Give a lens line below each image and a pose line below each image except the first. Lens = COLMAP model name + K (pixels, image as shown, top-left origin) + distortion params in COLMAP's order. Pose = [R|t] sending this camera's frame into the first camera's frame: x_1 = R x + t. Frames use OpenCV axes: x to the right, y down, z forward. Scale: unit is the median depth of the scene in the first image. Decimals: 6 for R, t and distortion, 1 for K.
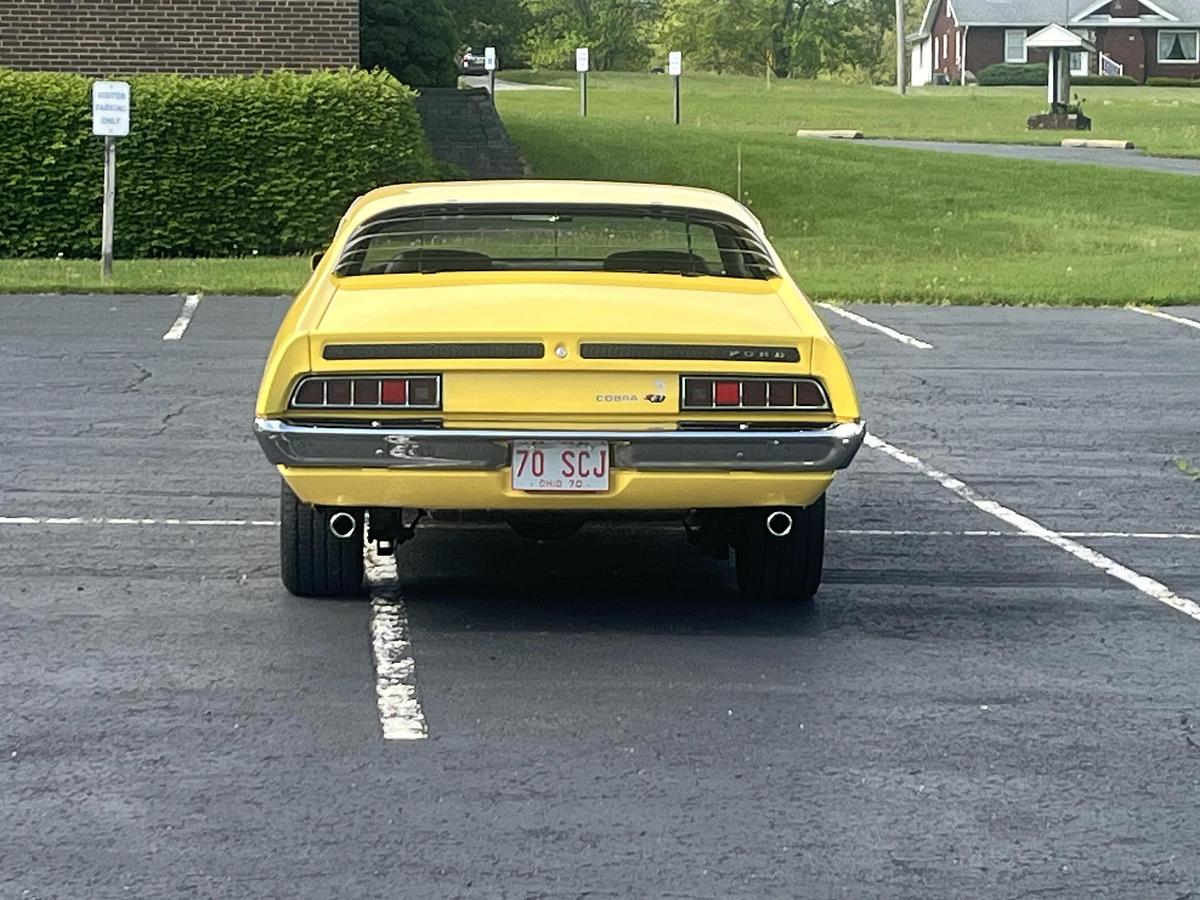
lens RADIAL K [[4164.8, 0, 621.3], [0, 4164.8, 449.4], [0, 0, 1]] dist [0.589600, -11.232493]
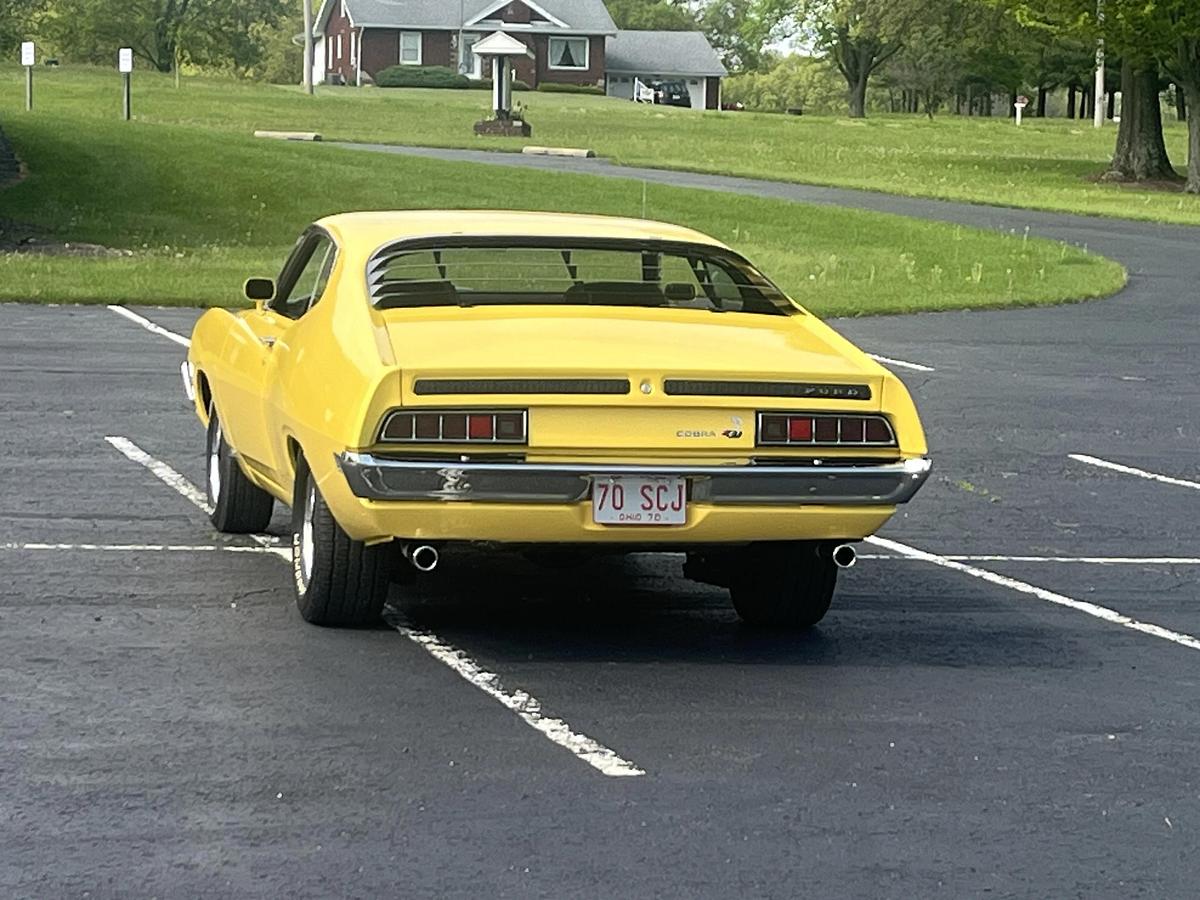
lens RADIAL K [[4164.8, 0, 621.3], [0, 4164.8, 449.4], [0, 0, 1]] dist [0.589600, -11.232493]
pose [[0.980639, 0.003518, 0.195795, -0.218386], [-0.004186, 0.999987, 0.003002, -0.011397], [-0.195782, -0.003764, 0.980640, 0.002095]]
